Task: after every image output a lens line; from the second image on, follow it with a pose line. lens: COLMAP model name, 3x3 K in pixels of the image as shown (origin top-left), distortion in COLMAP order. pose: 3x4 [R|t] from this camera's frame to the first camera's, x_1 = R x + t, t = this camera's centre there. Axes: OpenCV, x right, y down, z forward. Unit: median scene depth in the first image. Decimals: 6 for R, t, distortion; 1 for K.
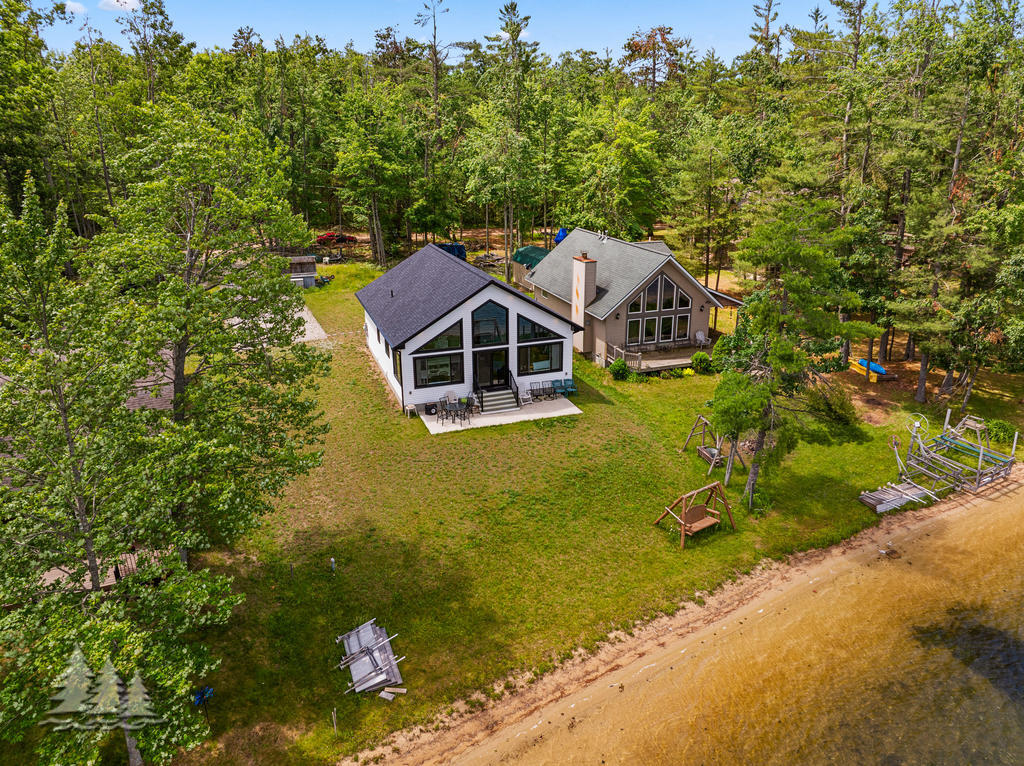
lens RADIAL K [[724.3, 0, 512.0], [0, 724.3, 383.0], [0, 0, 1]] dist [-0.064355, 0.041190]
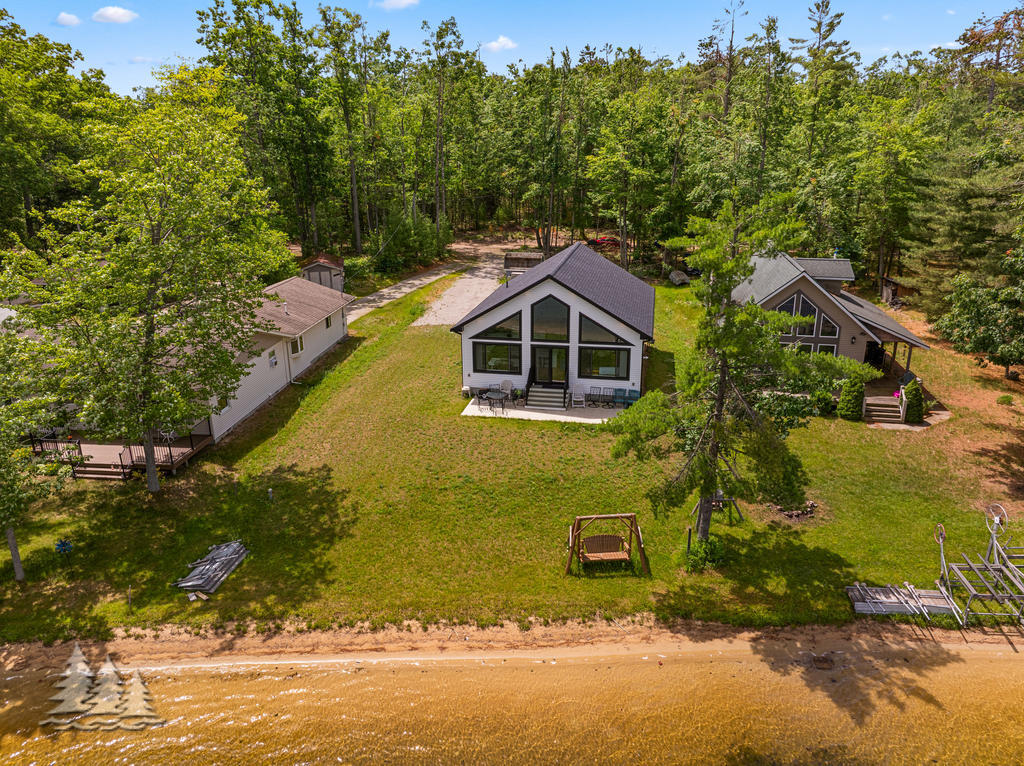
lens RADIAL K [[724.3, 0, 512.0], [0, 724.3, 383.0], [0, 0, 1]] dist [-0.064355, 0.041190]
pose [[0.856012, 0.157055, -0.492521, 0.423343], [-0.168531, 0.985465, 0.021334, -0.008353], [0.488713, 0.064743, 0.870039, 0.122835]]
